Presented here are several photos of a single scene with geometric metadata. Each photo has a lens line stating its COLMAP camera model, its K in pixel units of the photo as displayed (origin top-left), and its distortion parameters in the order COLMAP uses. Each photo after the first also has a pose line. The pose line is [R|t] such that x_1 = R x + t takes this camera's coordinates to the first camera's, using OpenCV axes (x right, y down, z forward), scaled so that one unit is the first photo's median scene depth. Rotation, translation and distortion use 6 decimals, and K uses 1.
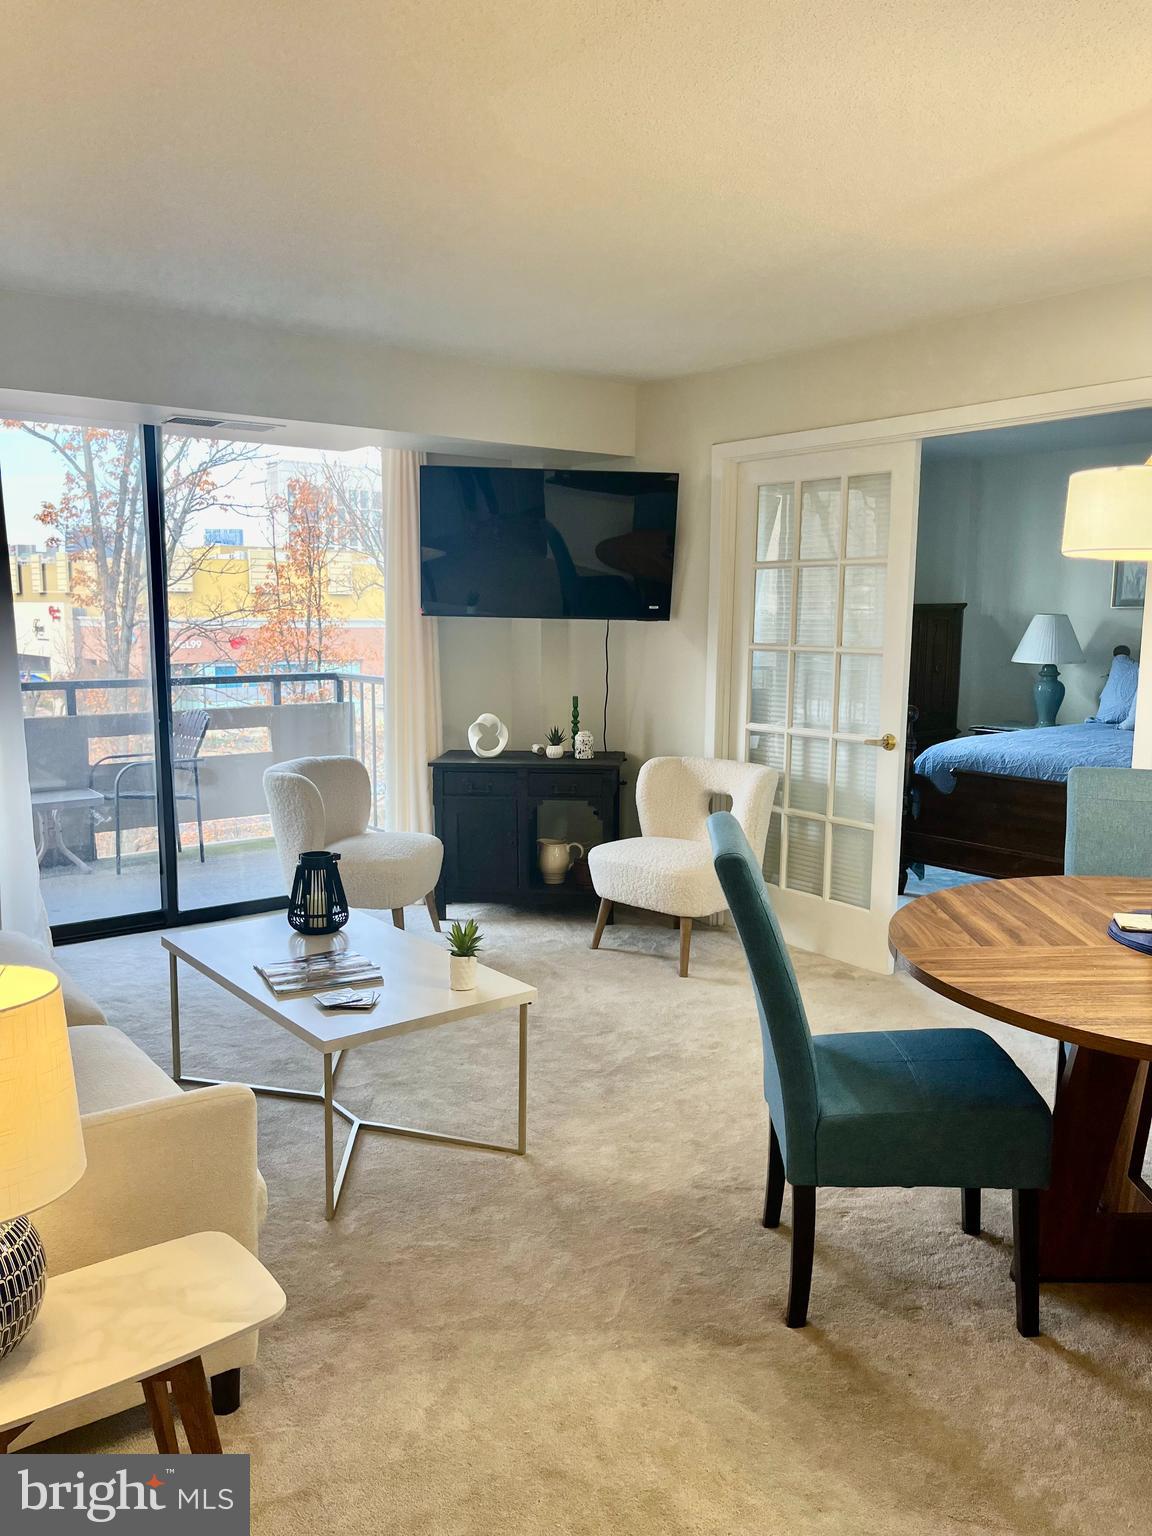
lens RADIAL K [[1194.5, 0, 578.4], [0, 1194.5, 775.4], [0, 0, 1]] dist [0.057342, -0.020368]
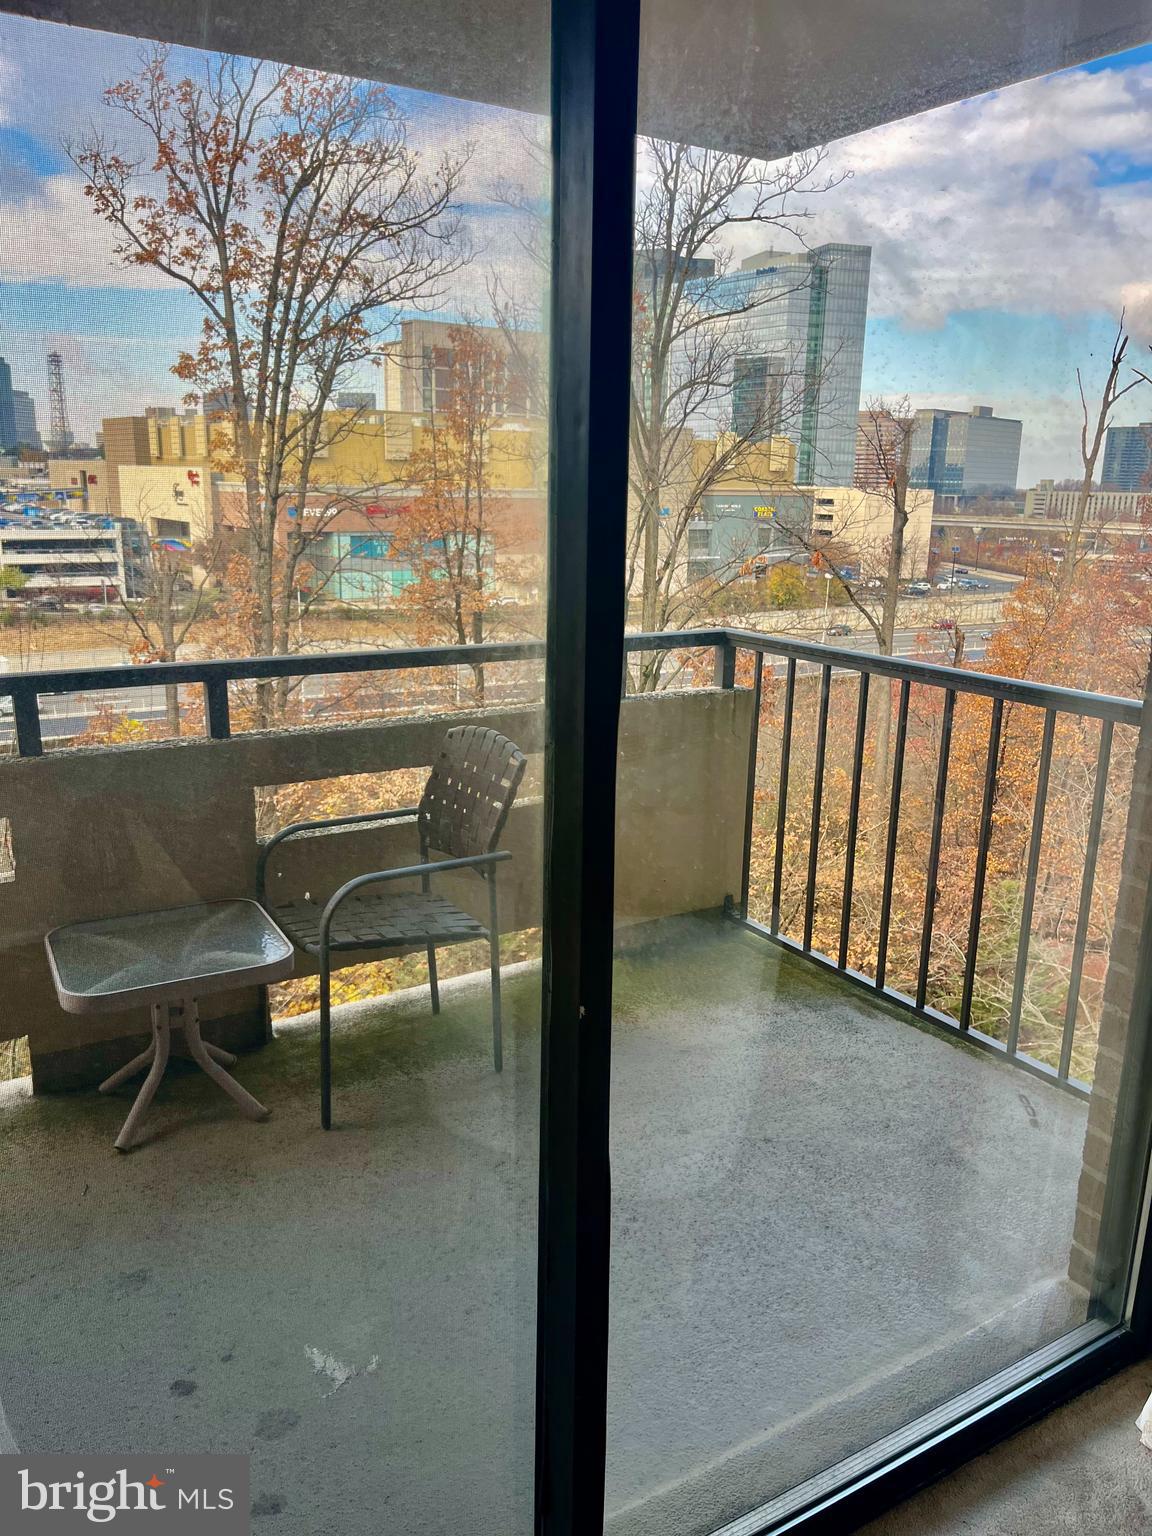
lens RADIAL K [[1194.5, 0, 572.3], [0, 1194.5, 770.8], [0, 0, 1]] dist [0.057342, -0.020368]
pose [[0.993882, 0.039729, -0.103052, -0.049930], [-0.029186, 0.994370, 0.101868, -0.018033], [0.106519, -0.098237, 0.989446, 0.116445]]
